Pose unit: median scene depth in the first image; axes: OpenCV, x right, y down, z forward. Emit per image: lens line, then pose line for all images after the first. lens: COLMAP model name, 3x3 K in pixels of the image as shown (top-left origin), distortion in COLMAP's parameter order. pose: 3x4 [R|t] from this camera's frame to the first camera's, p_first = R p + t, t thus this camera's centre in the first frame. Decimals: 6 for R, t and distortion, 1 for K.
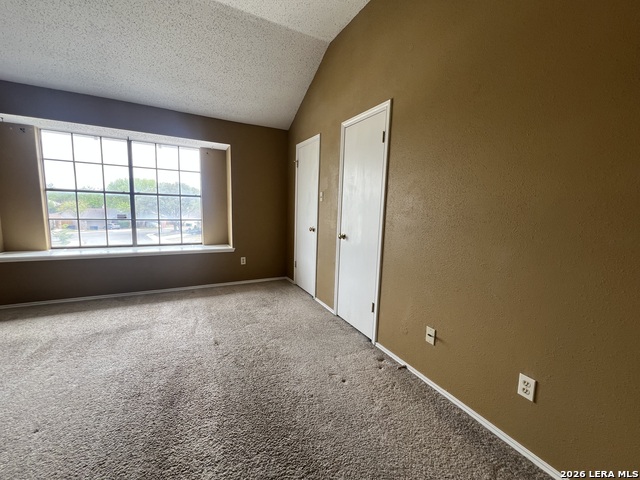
lens RADIAL K [[258.9, 0, 320.0], [0, 258.9, 240.0], [0, 0, 1]] dist [0.000212, 0.000276]
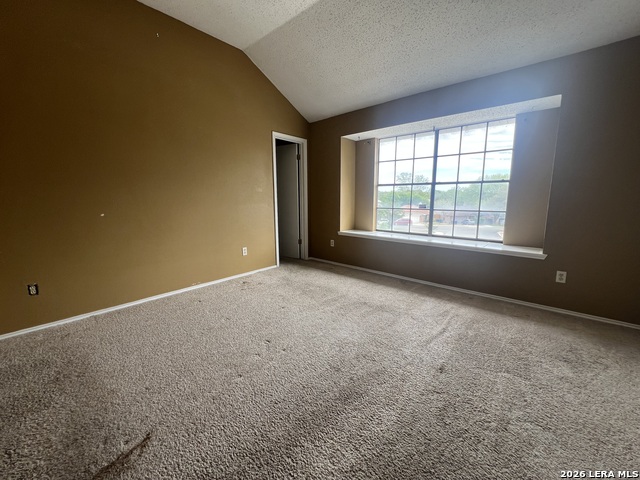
lens RADIAL K [[258.9, 0, 320.0], [0, 258.9, 240.0], [0, 0, 1]] dist [0.000212, 0.000276]
pose [[0.352687, 0.117340, -0.928355, 0.094182], [-0.108661, 0.990530, 0.083918, 0.001858], [0.929411, 0.071279, 0.362098, 0.278275]]
